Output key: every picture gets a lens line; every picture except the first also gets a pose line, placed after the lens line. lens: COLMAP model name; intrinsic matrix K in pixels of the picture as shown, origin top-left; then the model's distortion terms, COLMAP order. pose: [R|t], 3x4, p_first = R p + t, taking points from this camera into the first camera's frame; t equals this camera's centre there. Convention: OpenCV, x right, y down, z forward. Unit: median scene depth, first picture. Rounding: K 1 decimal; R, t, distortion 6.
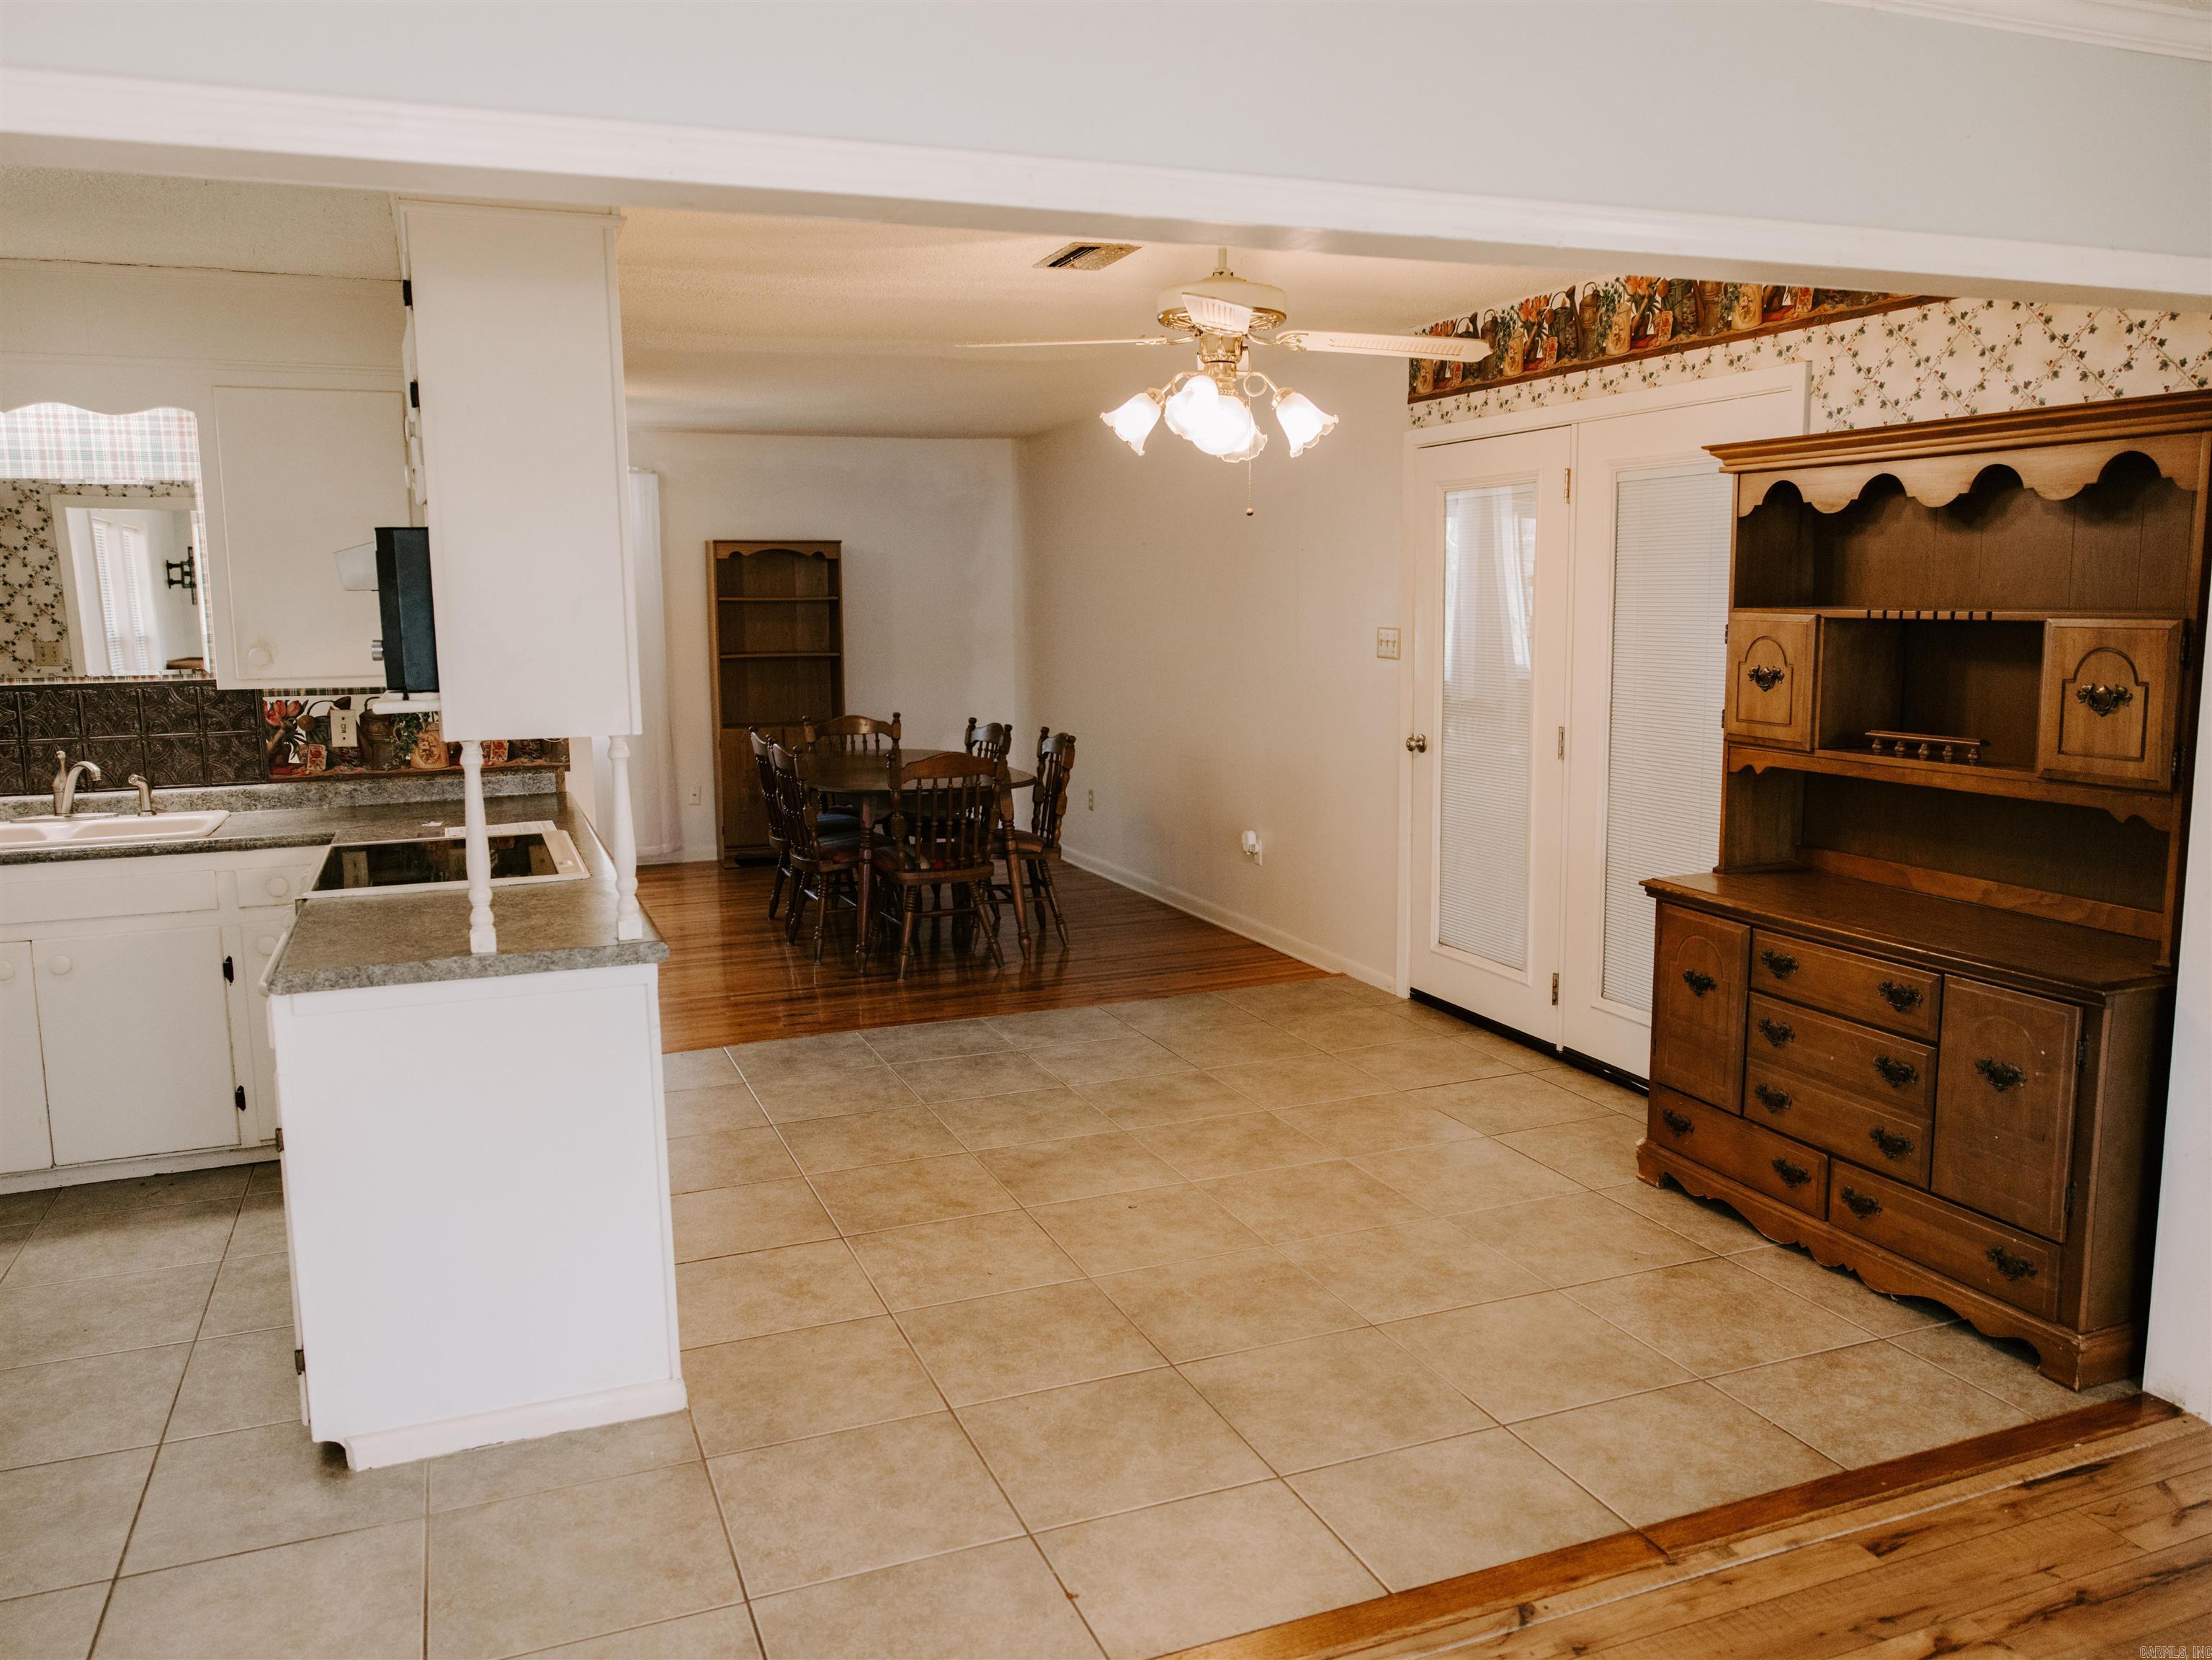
lens RADIAL K [[1659.4, 0, 1105.6], [0, 1659.4, 825.6], [0, 0, 1]] dist [-0.004490, 0.008154]
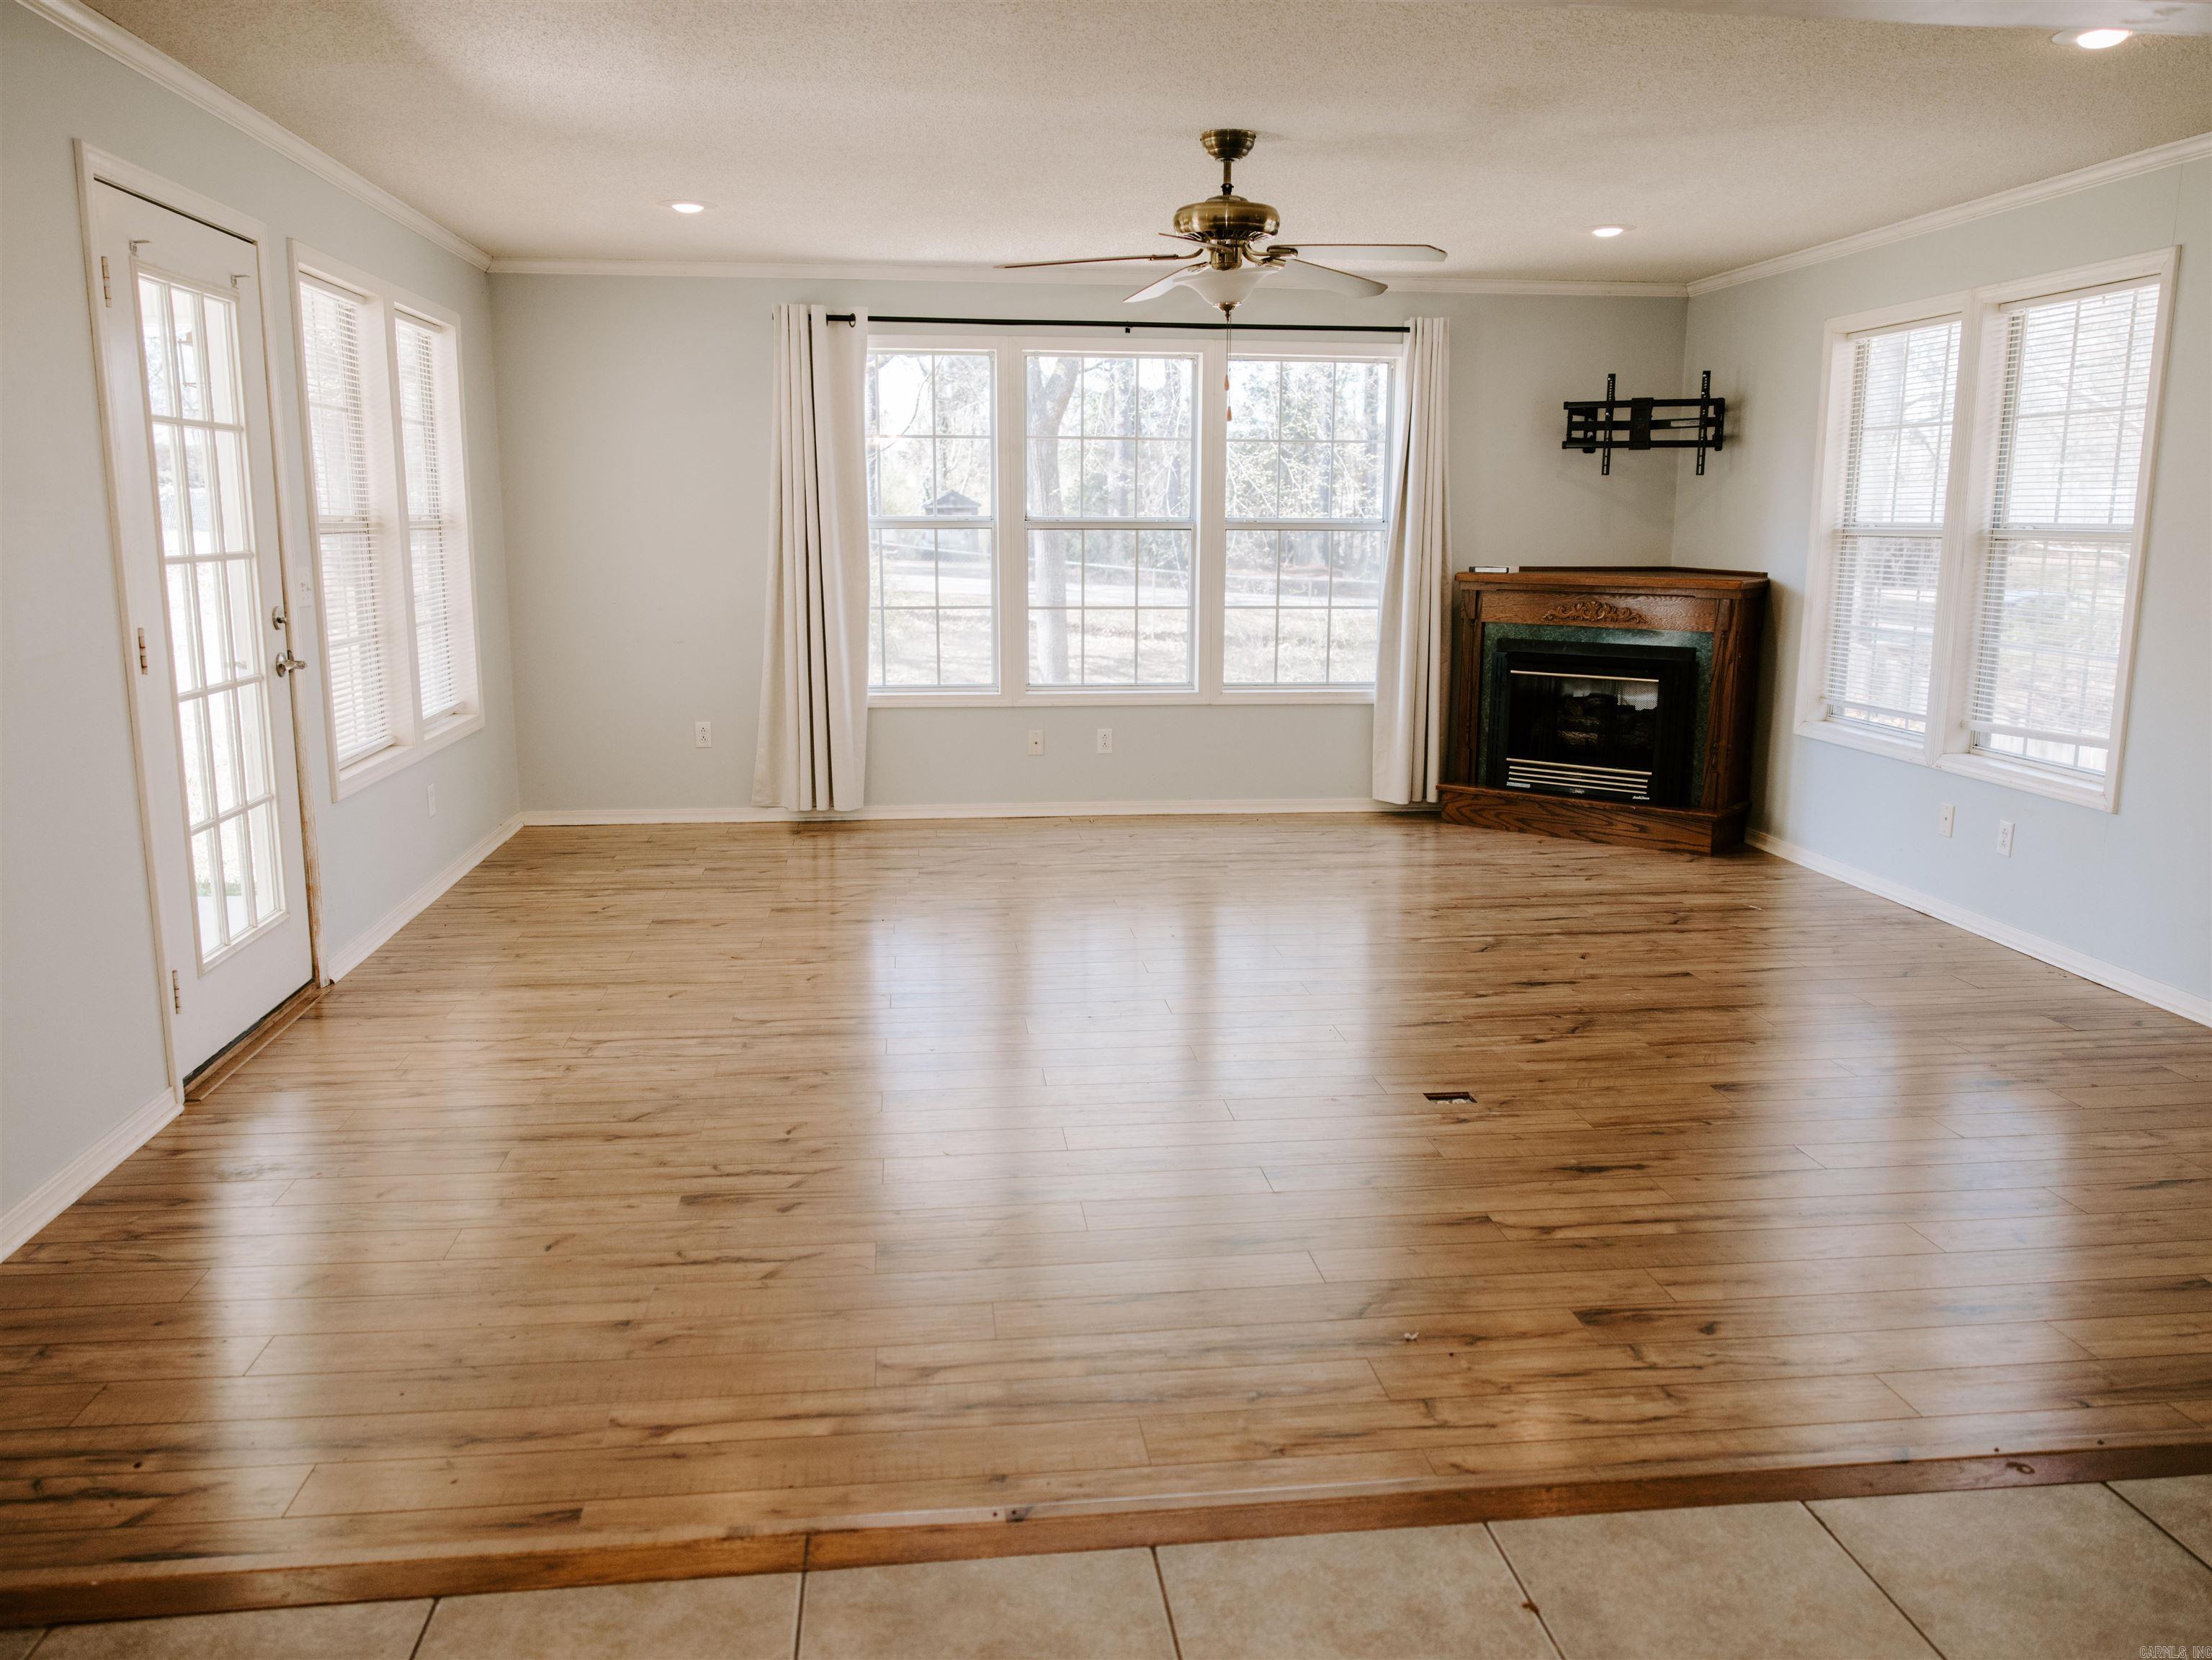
lens RADIAL K [[1659.4, 0, 1105.6], [0, 1659.4, 825.6], [0, 0, 1]] dist [-0.004490, 0.008154]
pose [[-0.967056, -0.039637, 0.251460, -0.004758], [0.042761, 0.948475, 0.313953, -0.099614], [-0.250947, 0.314363, -0.915533, 0.983671]]
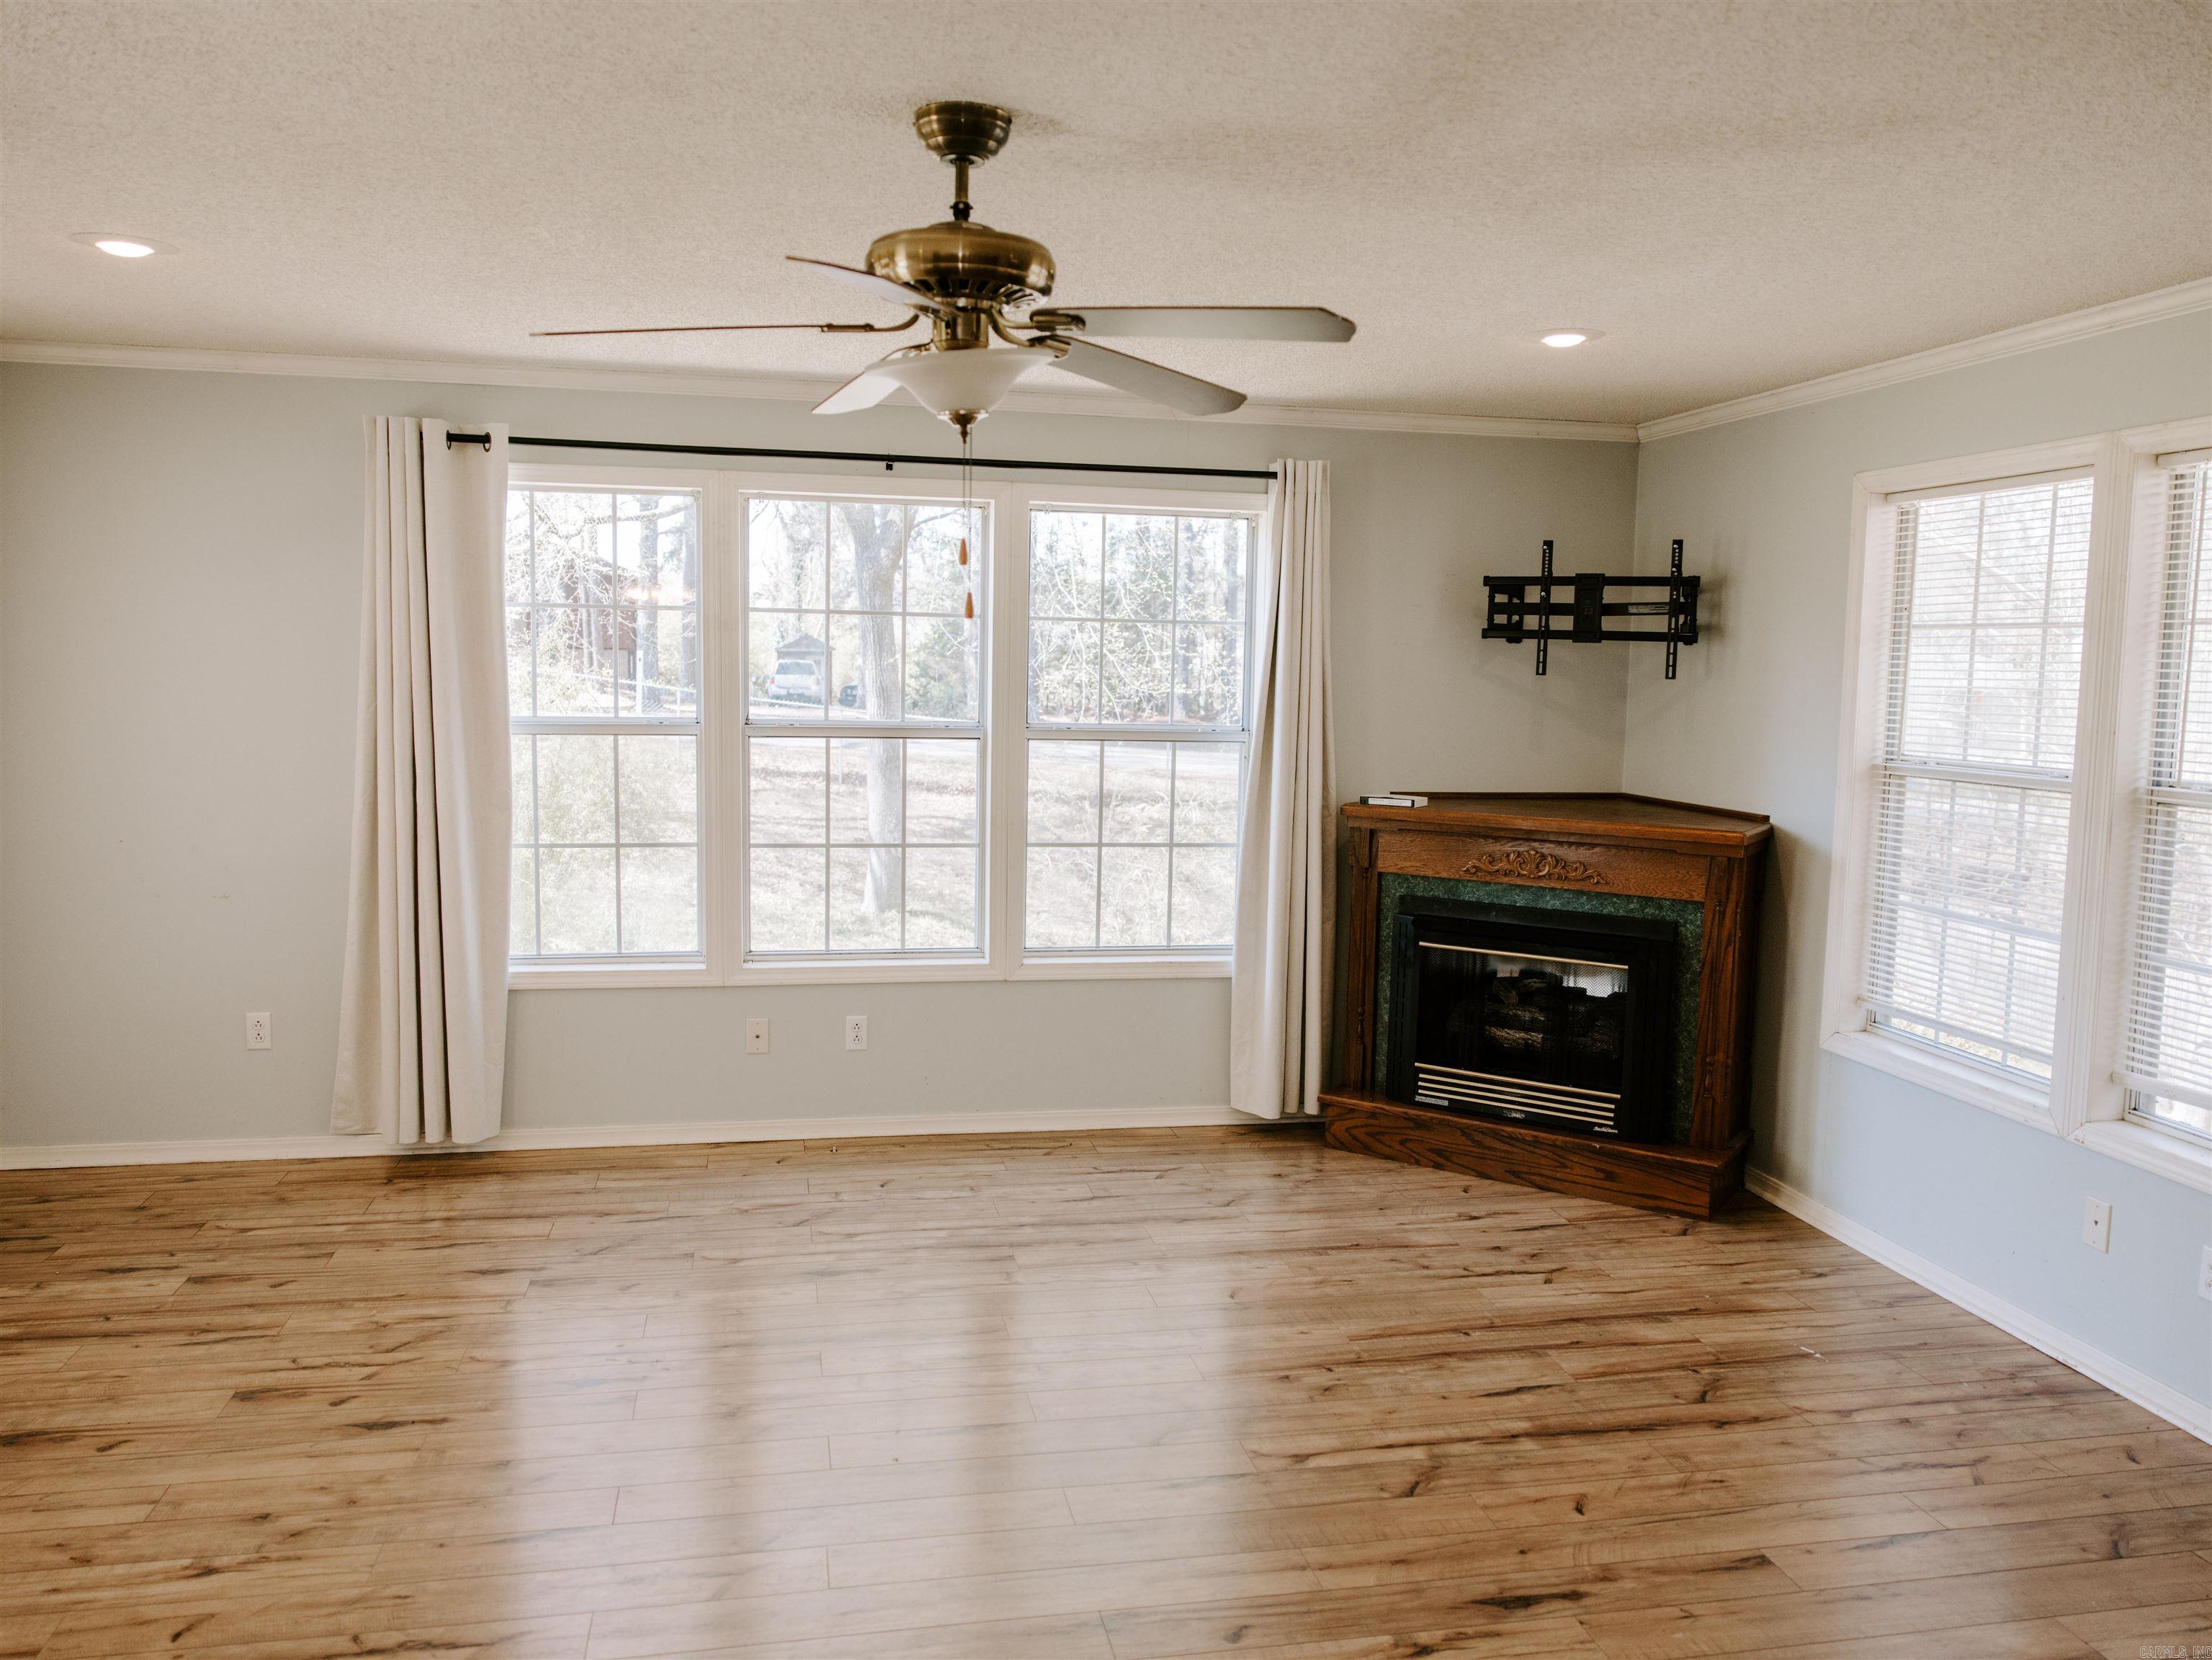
lens RADIAL K [[1659.4, 0, 1105.6], [0, 1659.4, 825.6], [0, 0, 1]] dist [-0.004490, 0.008154]
pose [[-0.984346, -0.025588, 0.174380, 0.042944], [0.016411, 0.971799, 0.235237, -0.074786], [-0.175482, 0.234417, -0.956167, 0.477439]]
